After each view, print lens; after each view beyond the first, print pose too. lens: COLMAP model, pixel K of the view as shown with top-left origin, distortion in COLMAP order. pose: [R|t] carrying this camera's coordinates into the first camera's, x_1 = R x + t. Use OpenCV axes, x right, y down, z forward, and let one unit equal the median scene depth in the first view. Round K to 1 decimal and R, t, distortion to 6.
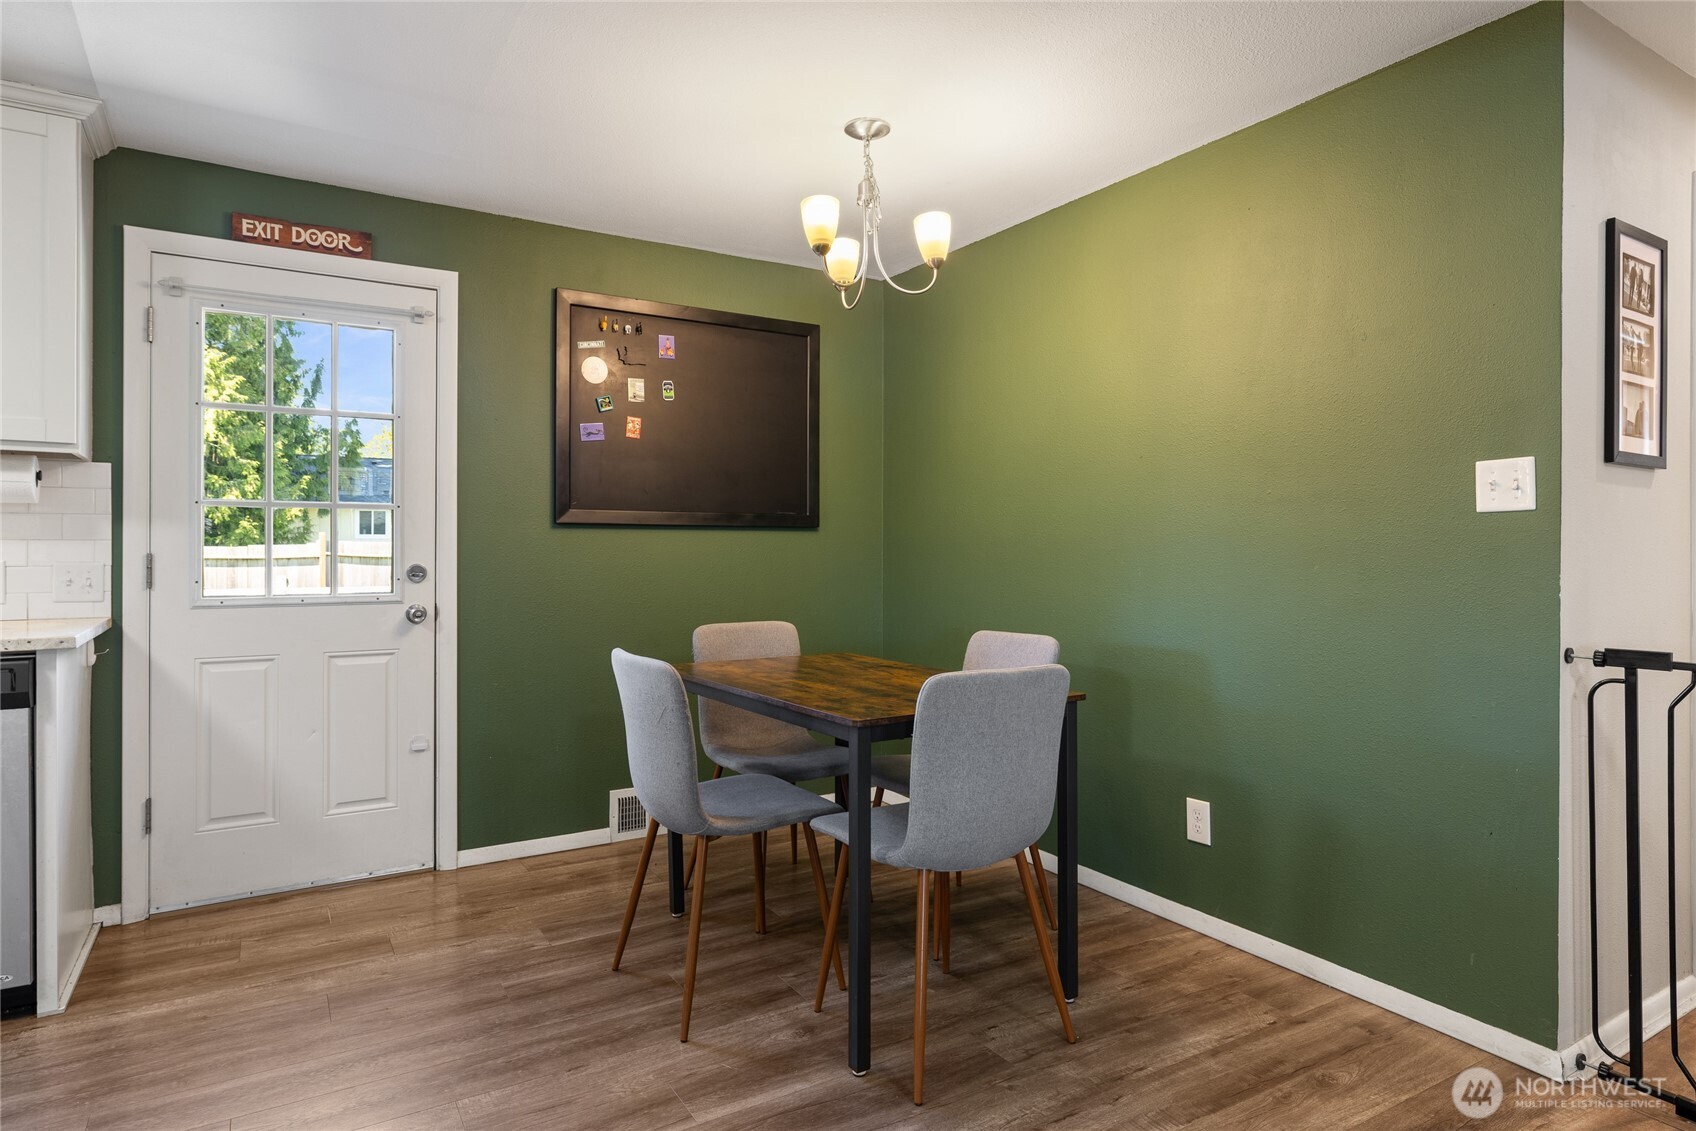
lens RADIAL K [[945.3, 0, 846.5], [0, 945.3, 557.7], [0, 0, 1]] dist [0.002024, 0.000268]
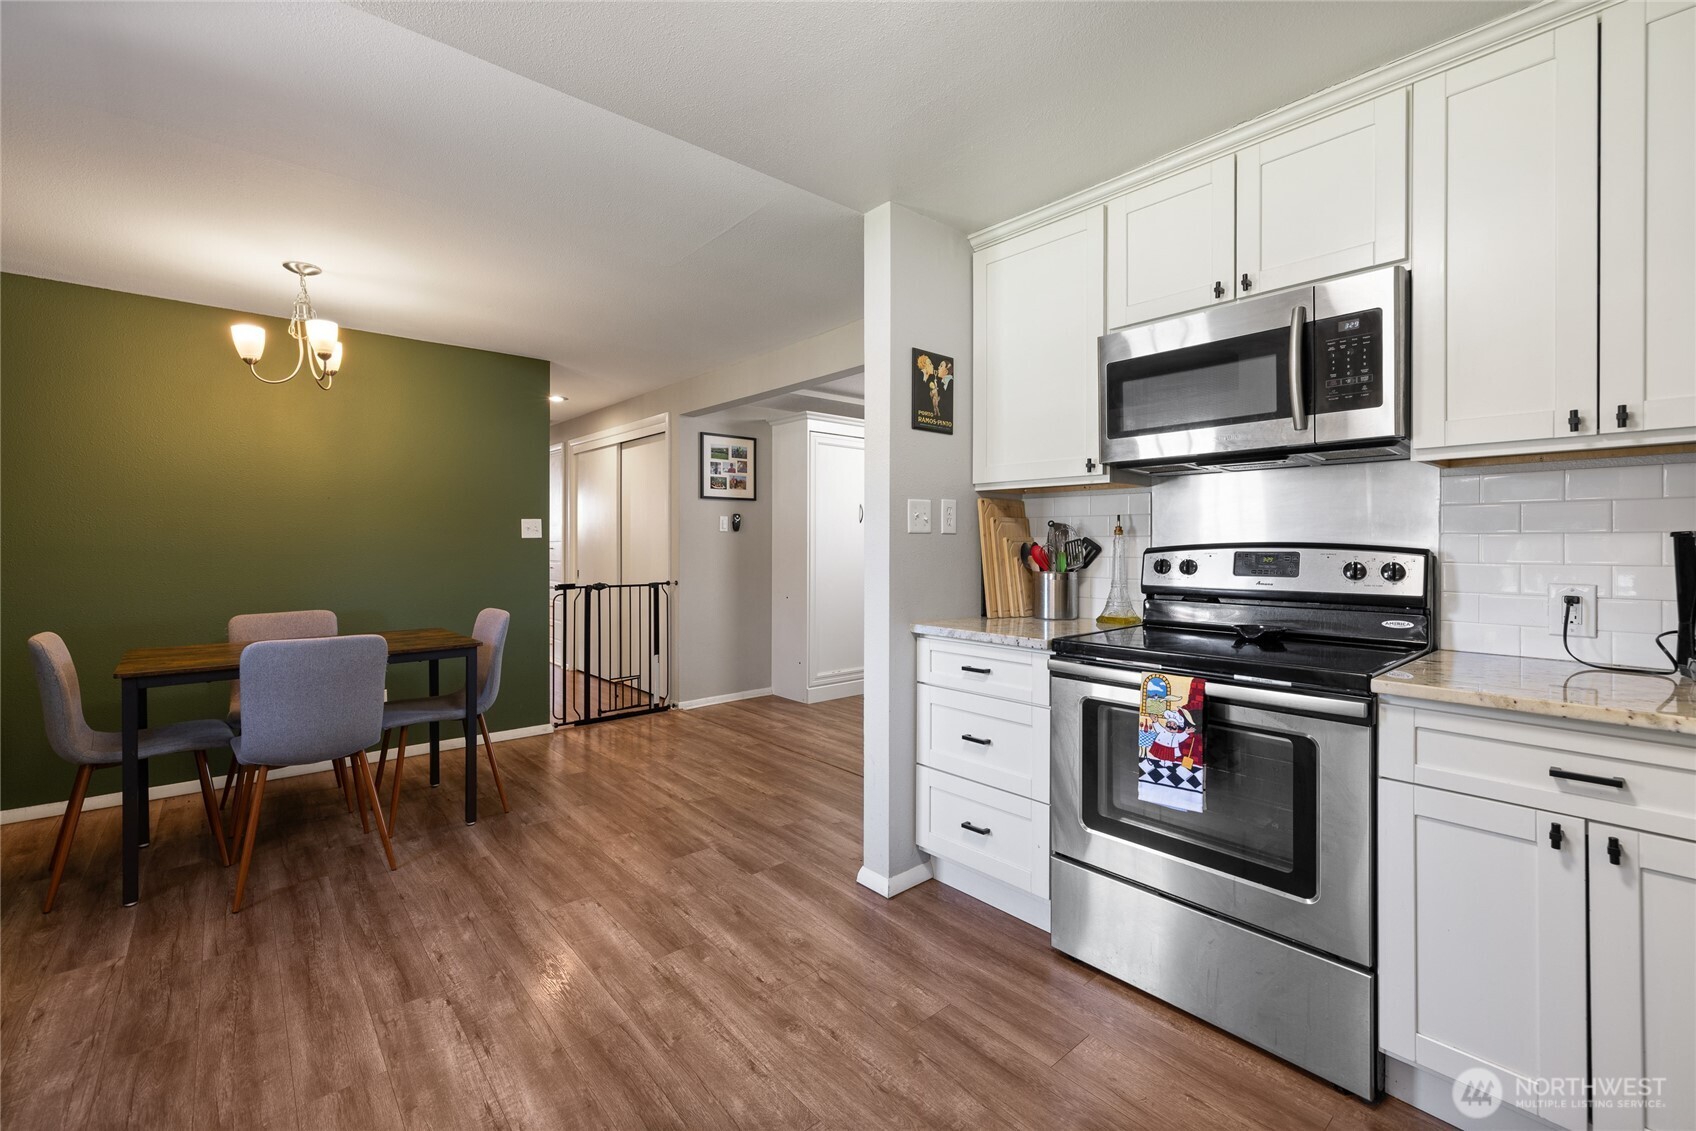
lens RADIAL K [[724.2, 0, 814.6], [0, 724.2, 539.7], [0, 0, 1]] dist [-0.001051, -0.000218]
pose [[-0.138072, -0.000685, 0.990422, -1.486465], [0.003216, 0.999994, 0.001140, -0.043546], [-0.990417, 0.003343, -0.138069, 0.469394]]
